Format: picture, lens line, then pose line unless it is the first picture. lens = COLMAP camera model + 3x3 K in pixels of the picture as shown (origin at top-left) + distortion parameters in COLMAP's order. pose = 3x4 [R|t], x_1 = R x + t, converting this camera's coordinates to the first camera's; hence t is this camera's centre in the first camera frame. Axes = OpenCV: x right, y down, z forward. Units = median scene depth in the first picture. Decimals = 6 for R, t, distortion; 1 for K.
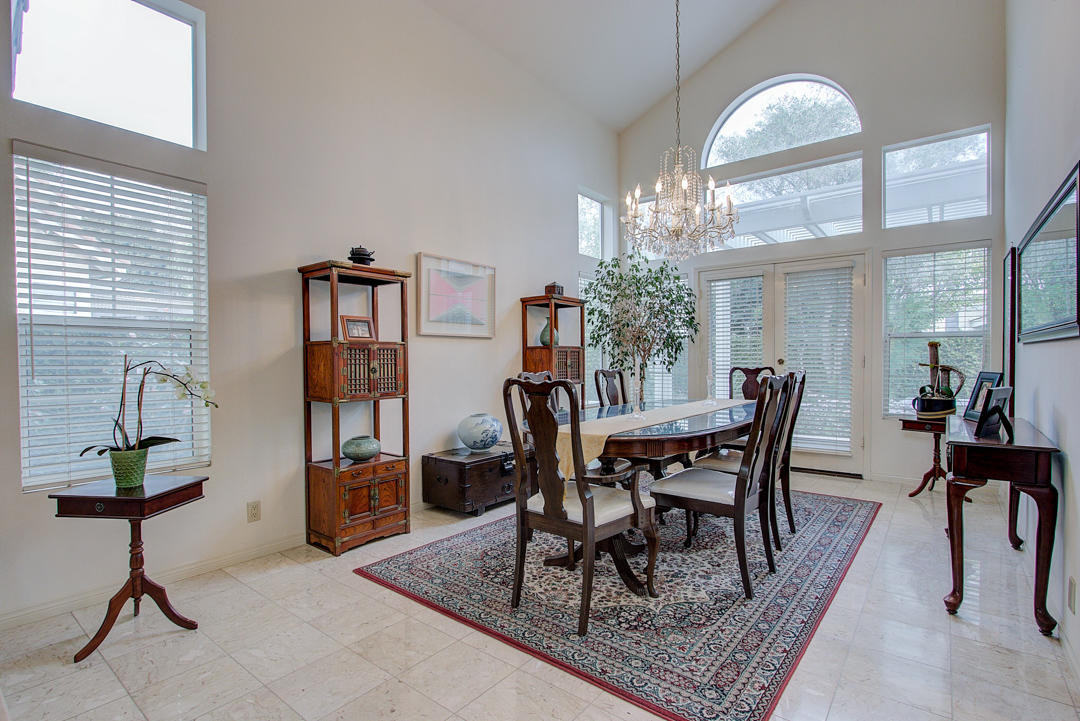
lens RADIAL K [[511.4, 0, 533.5], [0, 511.4, 368.4], [0, 0, 1]] dist [-0.011746, -0.000444]
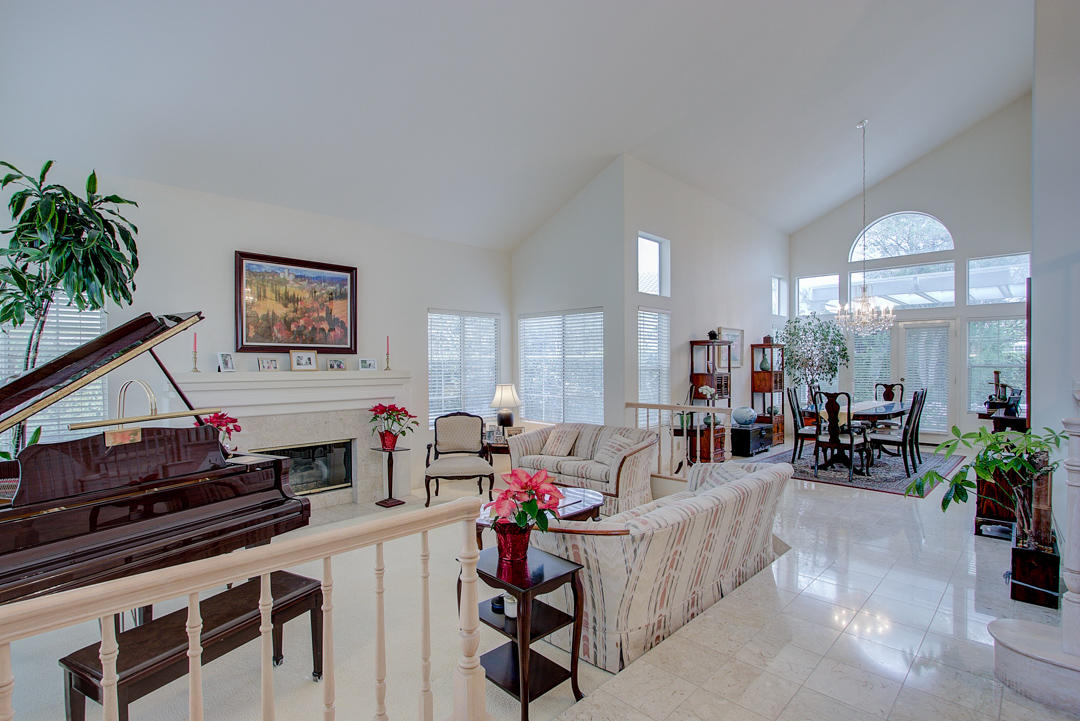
lens RADIAL K [[511.4, 0, 533.5], [0, 511.4, 368.4], [0, 0, 1]] dist [-0.011746, -0.000444]
pose [[0.993938, 0.003563, -0.109882, -0.674340], [-0.004410, 0.999962, -0.007469, -0.039950], [0.109852, 0.007909, 0.993917, -1.001025]]
